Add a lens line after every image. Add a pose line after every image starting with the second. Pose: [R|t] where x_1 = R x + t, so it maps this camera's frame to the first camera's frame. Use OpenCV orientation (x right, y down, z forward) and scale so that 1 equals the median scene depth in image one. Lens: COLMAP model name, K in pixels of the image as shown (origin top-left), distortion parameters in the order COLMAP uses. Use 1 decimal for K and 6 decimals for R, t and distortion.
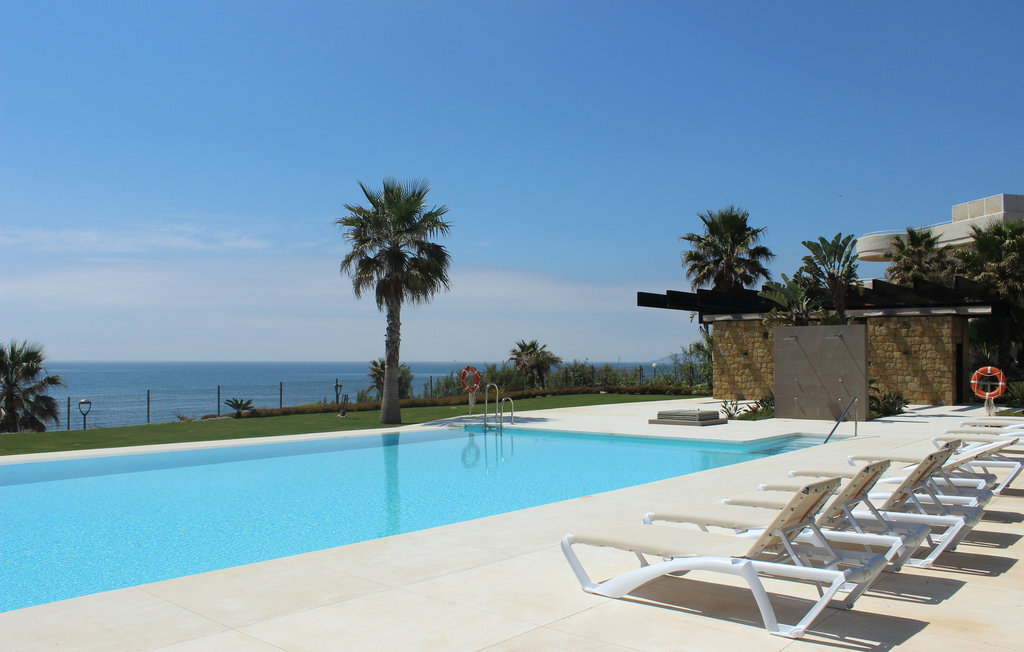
lens RADIAL K [[842.8, 0, 490.5], [0, 842.8, 326.0], [0, 0, 1]] dist [-0.200524, 0.176702]
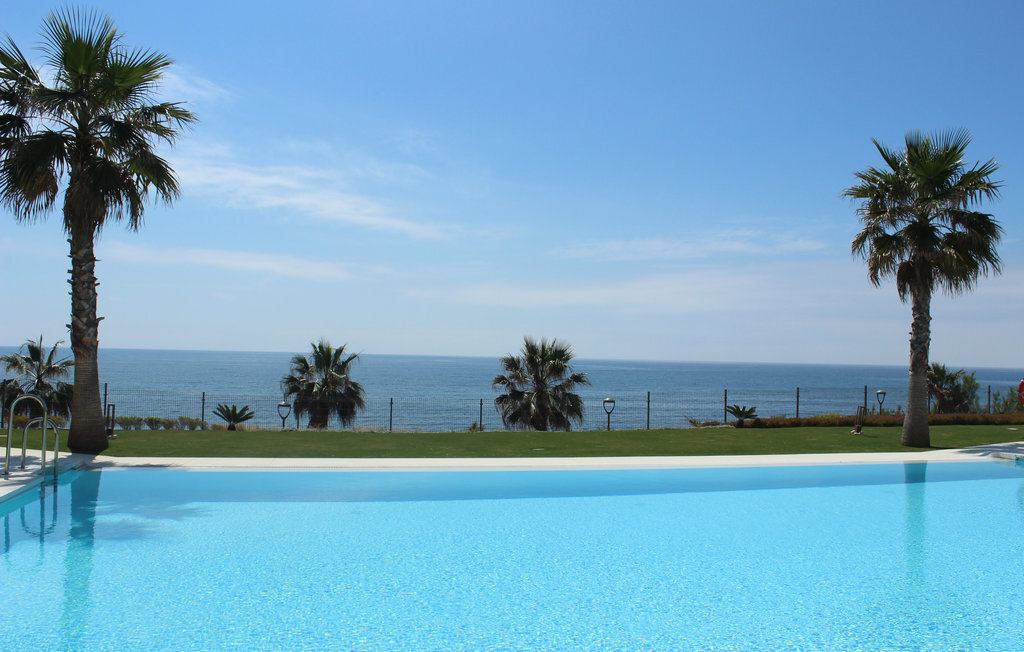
lens RADIAL K [[842.8, 0, 490.5], [0, 842.8, 326.0], [0, 0, 1]] dist [-0.200524, 0.176702]
pose [[0.794362, 0.001276, -0.607443, 0.022175], [-0.003908, 0.999988, -0.003009, 0.008277], [0.607432, 0.004764, 0.794357, 0.160488]]
